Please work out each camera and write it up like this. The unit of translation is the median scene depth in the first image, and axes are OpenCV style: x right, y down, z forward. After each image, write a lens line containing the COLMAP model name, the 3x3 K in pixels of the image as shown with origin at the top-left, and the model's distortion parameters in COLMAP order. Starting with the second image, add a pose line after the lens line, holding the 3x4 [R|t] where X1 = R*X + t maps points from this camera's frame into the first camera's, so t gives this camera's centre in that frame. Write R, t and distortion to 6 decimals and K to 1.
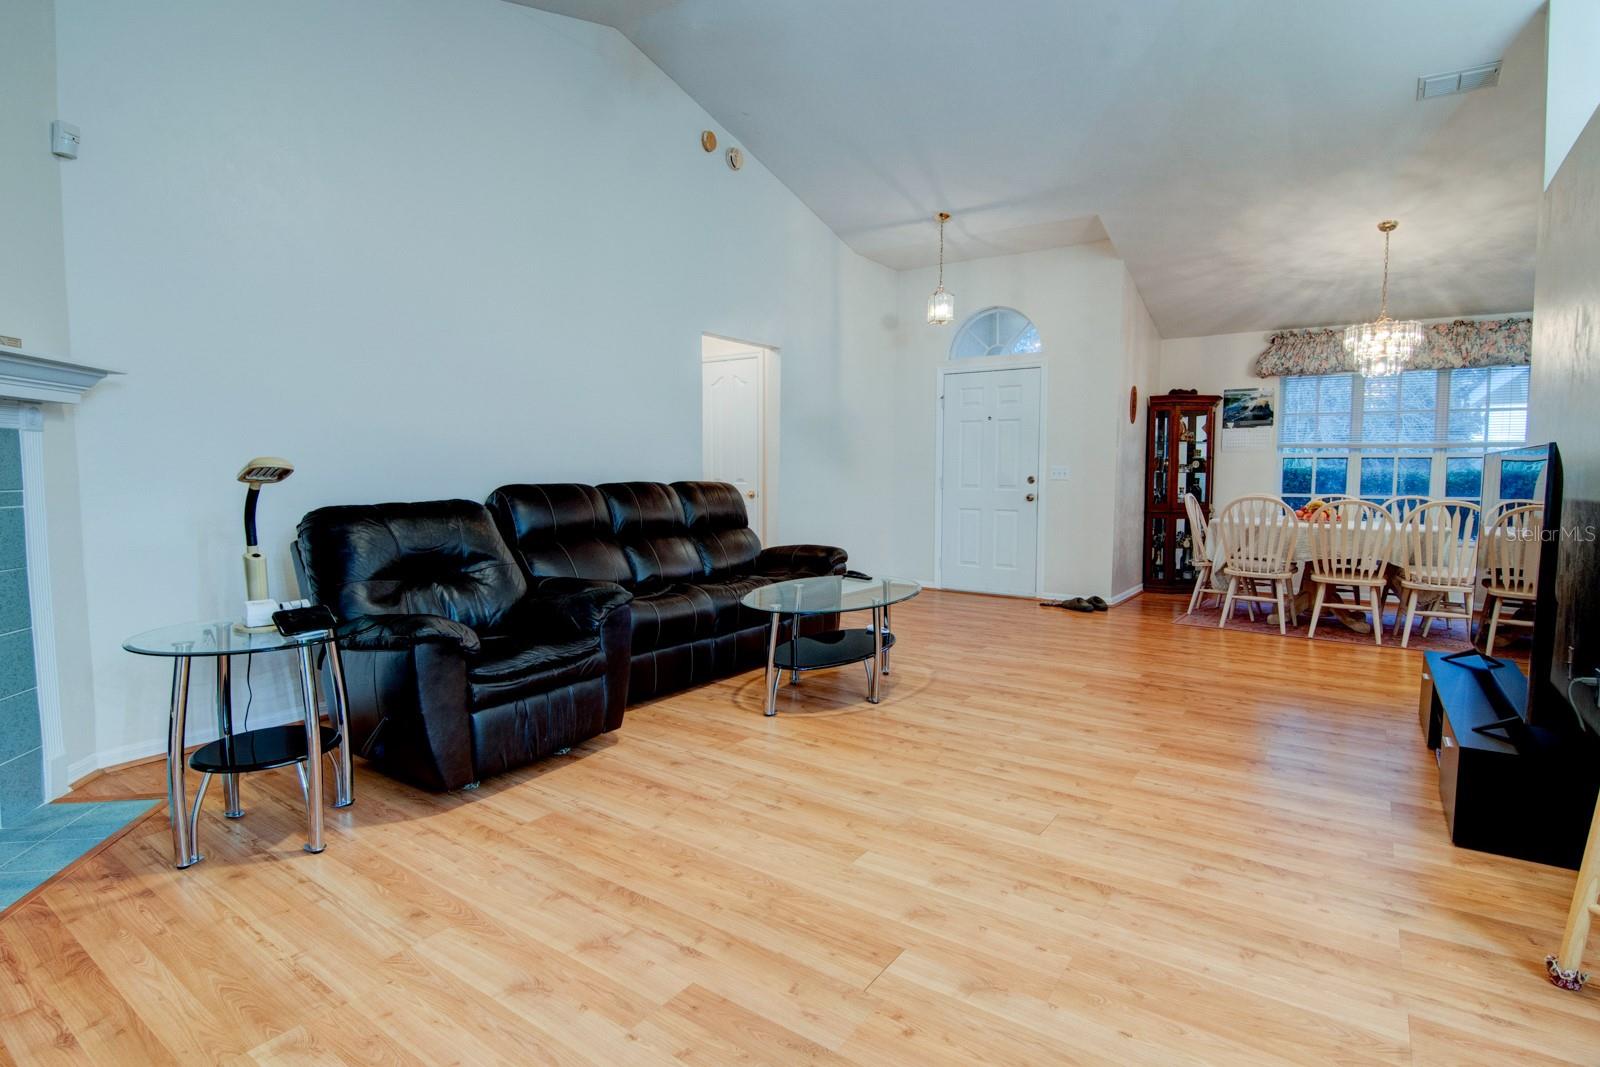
lens RADIAL K [[802.0, 0, 792.9], [0, 802.0, 530.5], [0, 0, 1]] dist [0.000272, -0.015986]
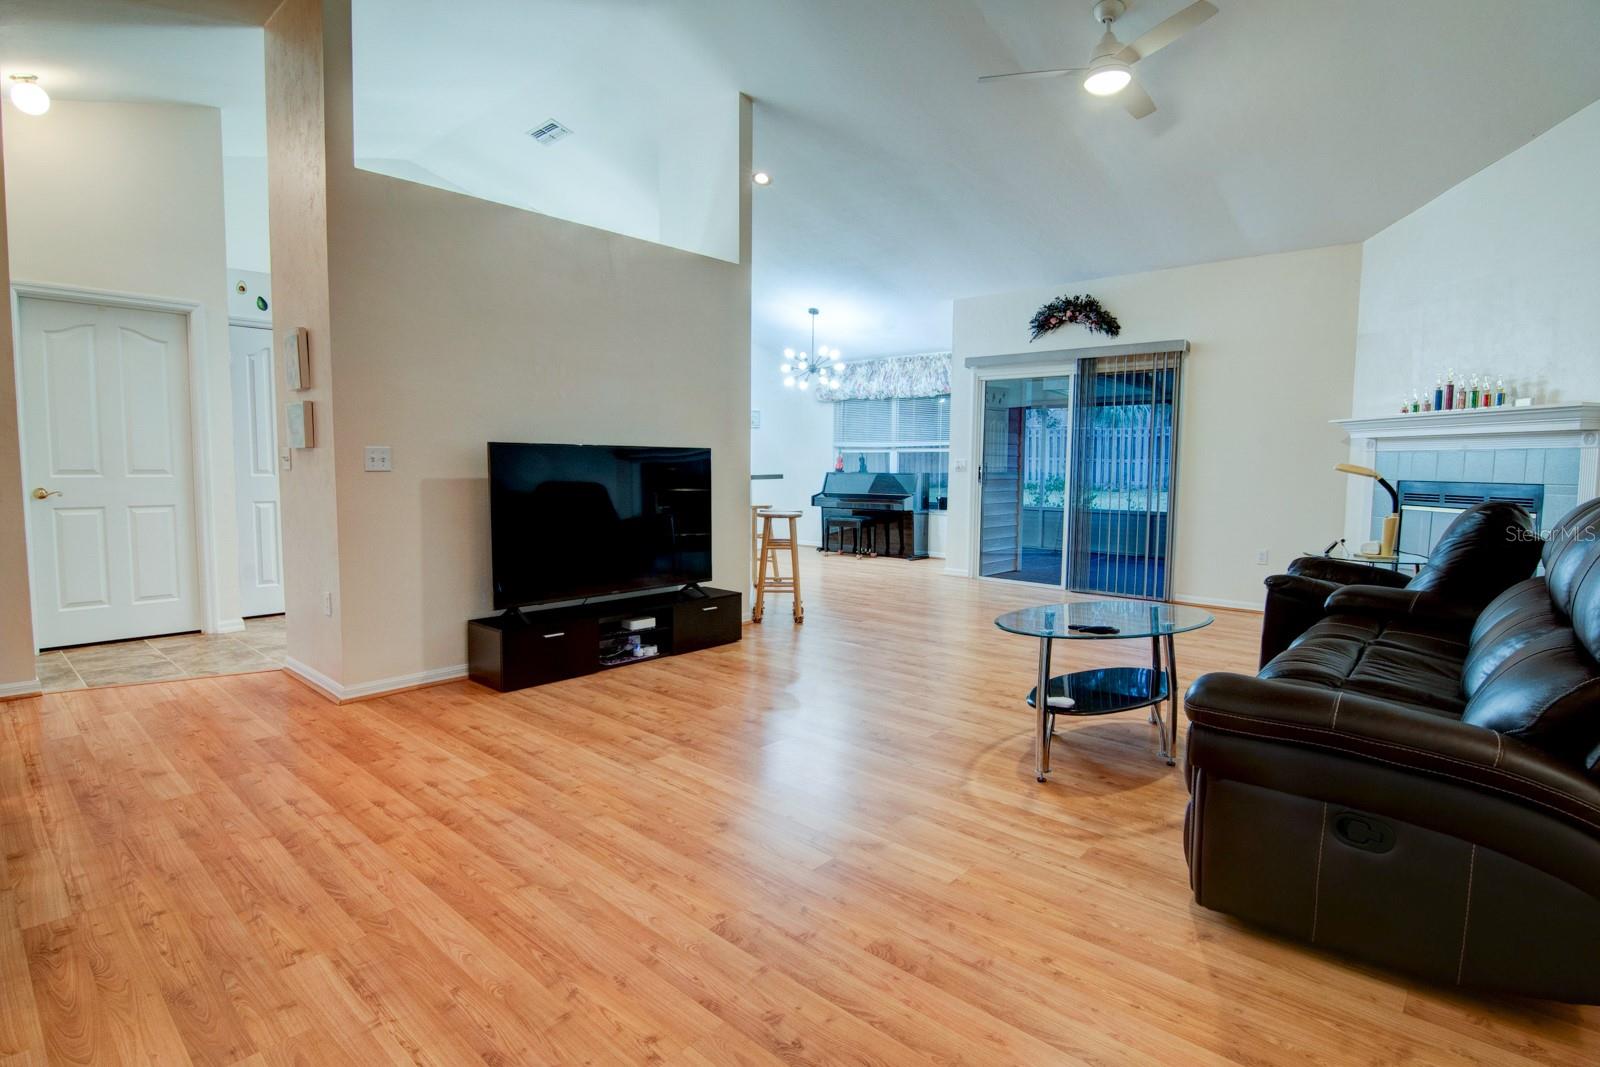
lens RADIAL K [[802.0, 0, 792.9], [0, 802.0, 530.5], [0, 0, 1]] dist [0.000272, -0.015986]
pose [[-0.991980, -0.023832, 0.124131, 0.265105], [-0.004363, 0.987934, 0.154814, -0.131175], [-0.126323, 0.153031, -0.980114, 1.804901]]
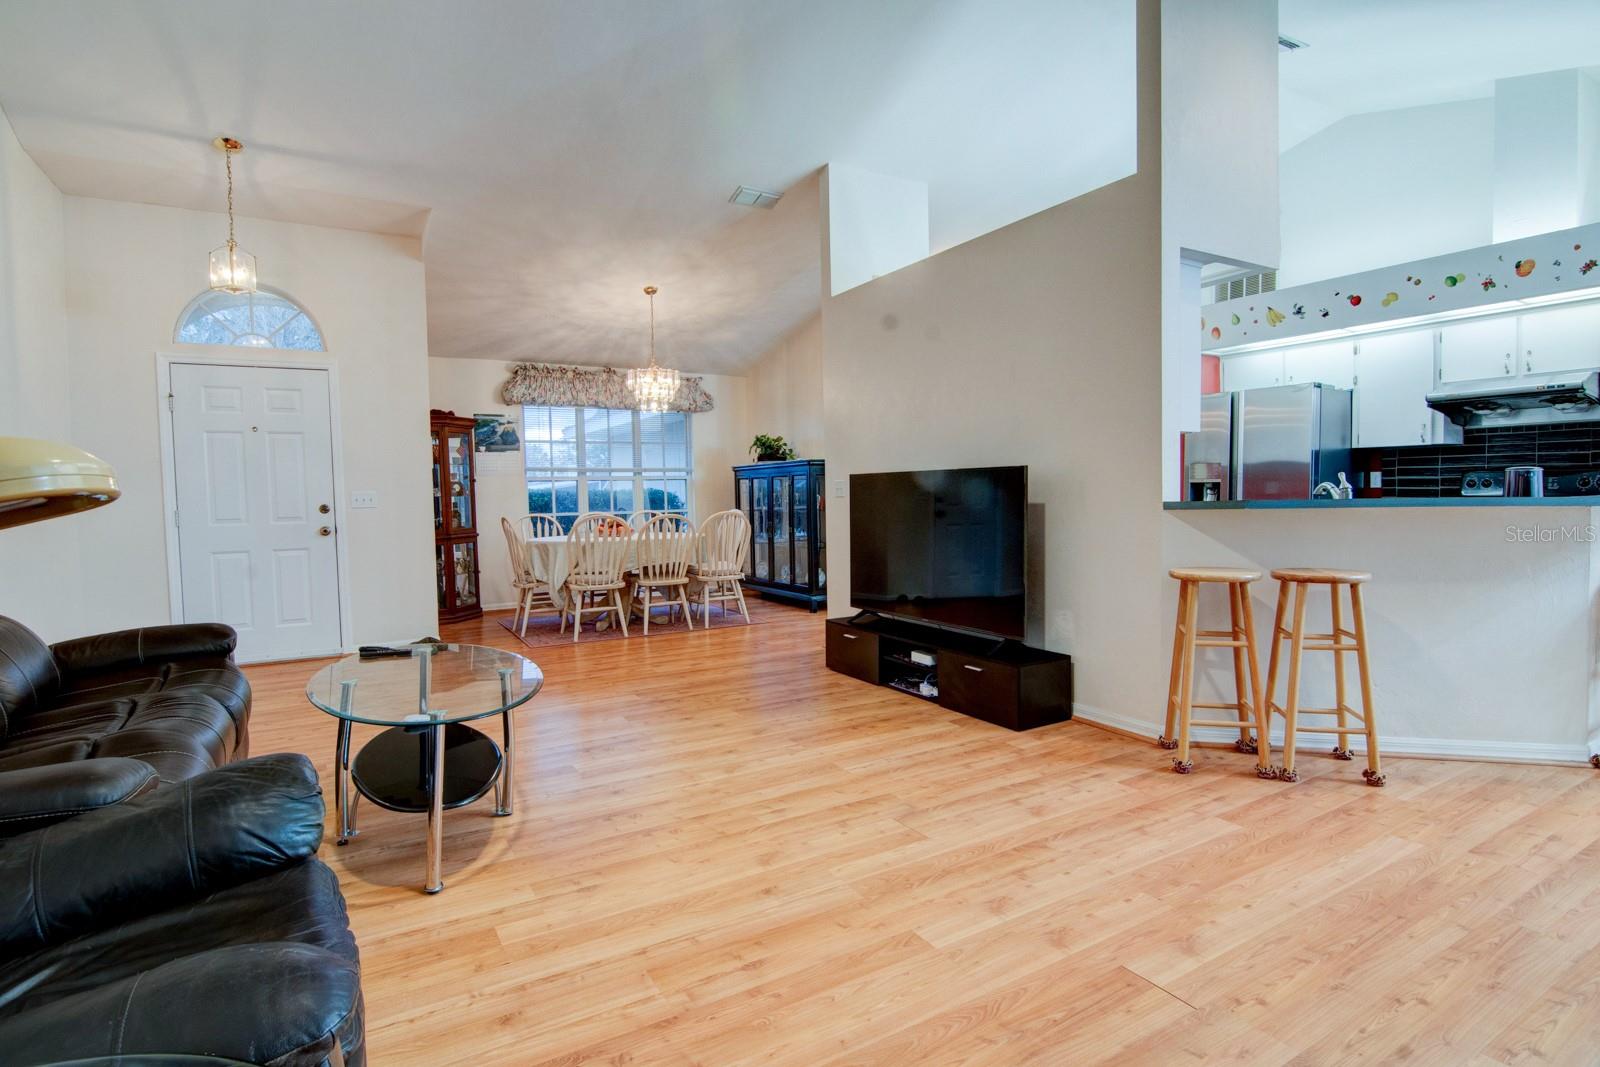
lens RADIAL K [[802.0, 0, 792.9], [0, 802.0, 530.5], [0, 0, 1]] dist [0.000272, -0.015986]
pose [[0.413535, -0.057802, 0.908652, -0.423189], [0.087840, 0.995860, 0.023373, -0.034059], [-0.906241, 0.070150, 0.416900, 0.434772]]
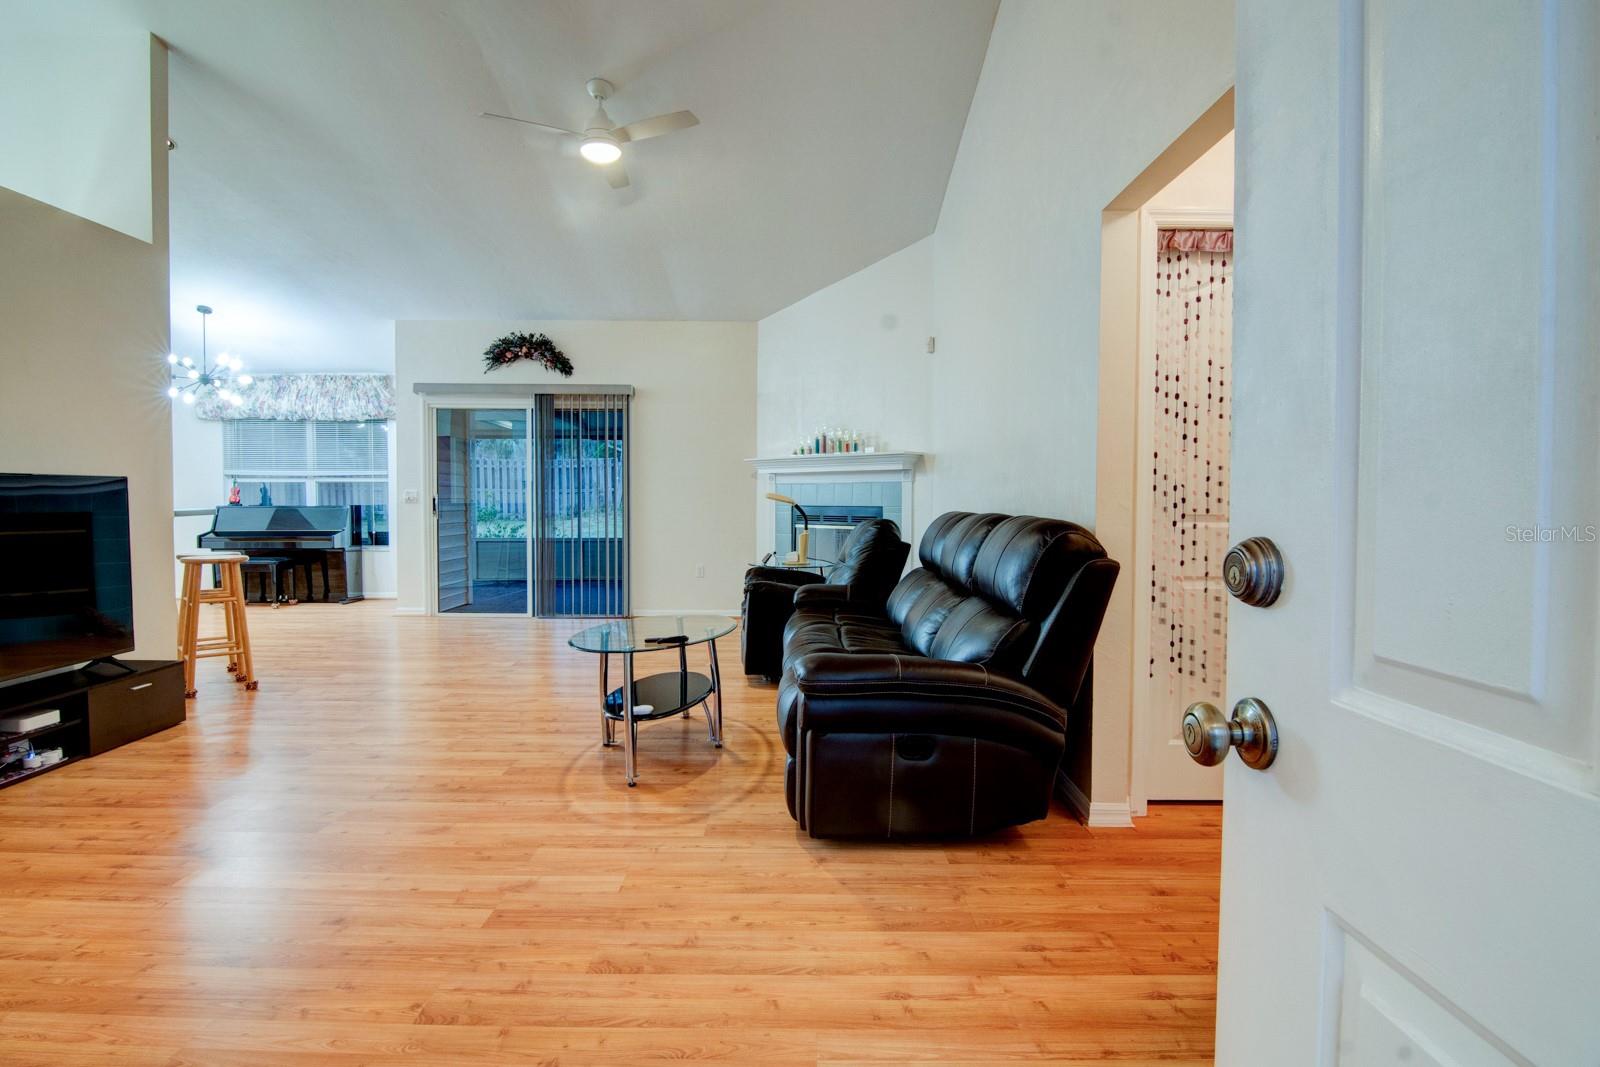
lens RADIAL K [[802.0, 0, 792.9], [0, 802.0, 530.5], [0, 0, 1]] dist [0.000272, -0.015986]
pose [[-0.821393, 0.017034, -0.570109, 0.439835], [-0.047432, 0.994052, 0.098039, -0.130794], [0.568387, 0.107570, -0.815699, 1.807288]]
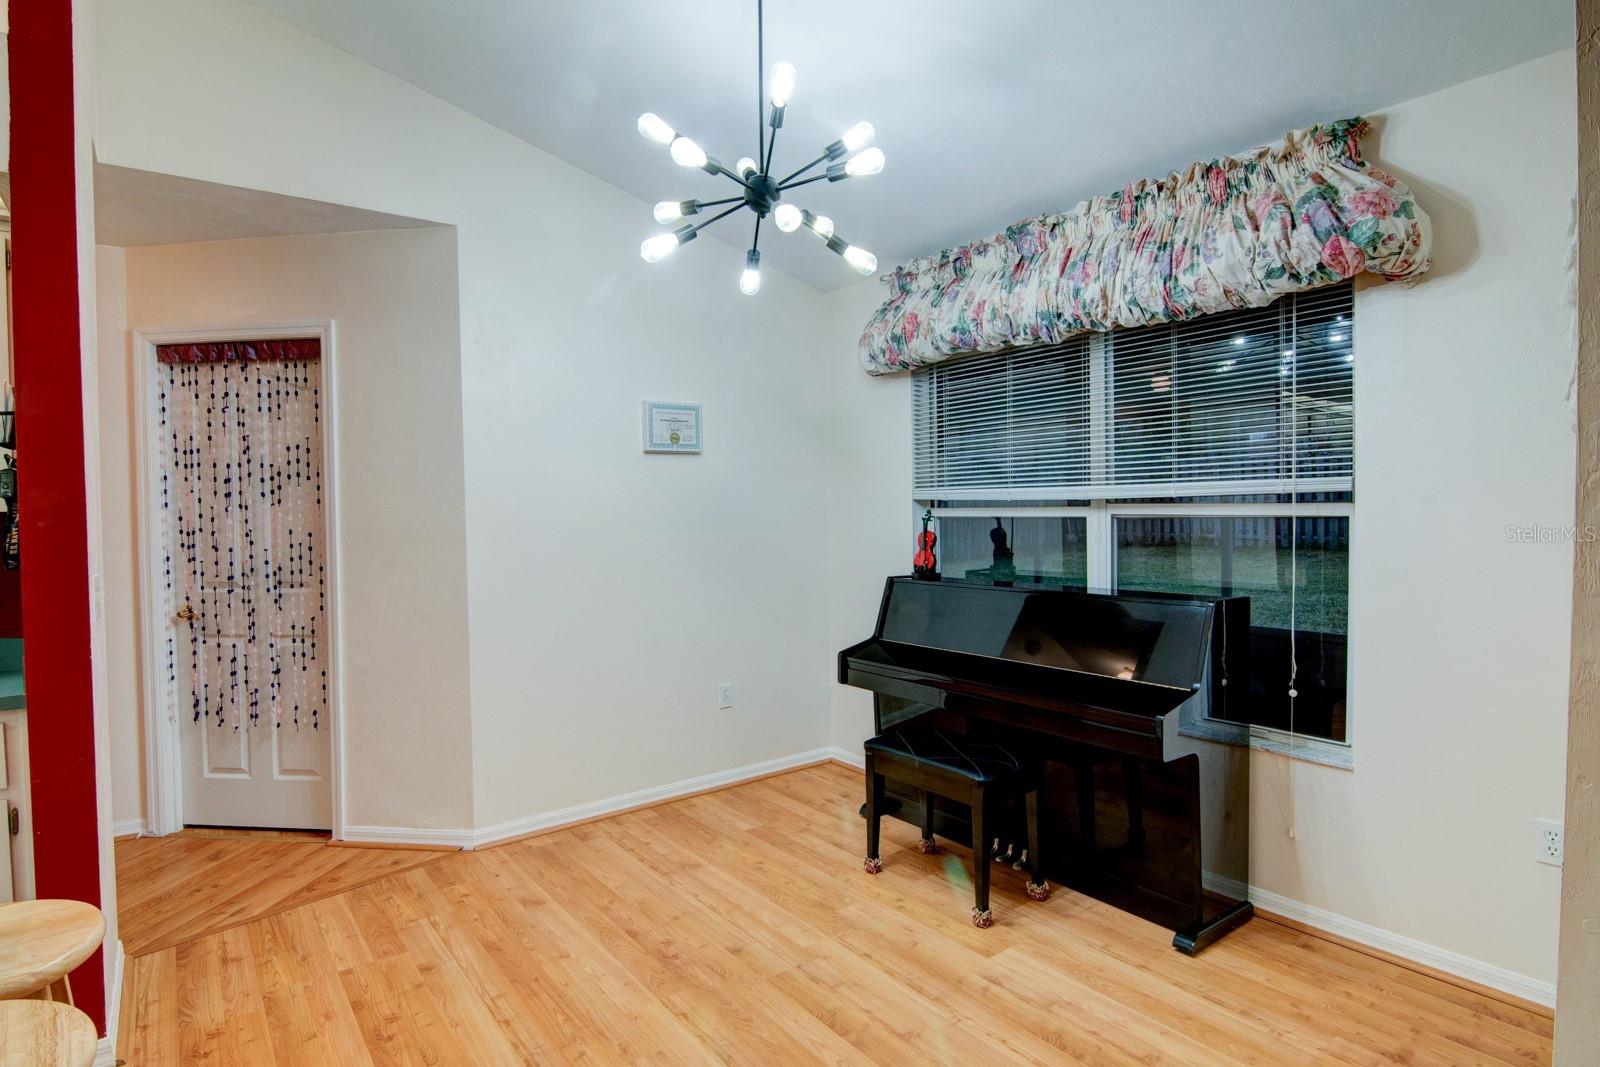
lens RADIAL K [[836.9, 0, 800.0], [0, 836.9, 533.5], [0, 0, 1]] dist [0.001186, -0.017750]
pose [[-0.955476, -0.002966, 0.295053, 0.306986], [0.026443, 0.995065, 0.095636, -0.054000], [-0.293881, 0.099180, -0.950683, 0.089499]]
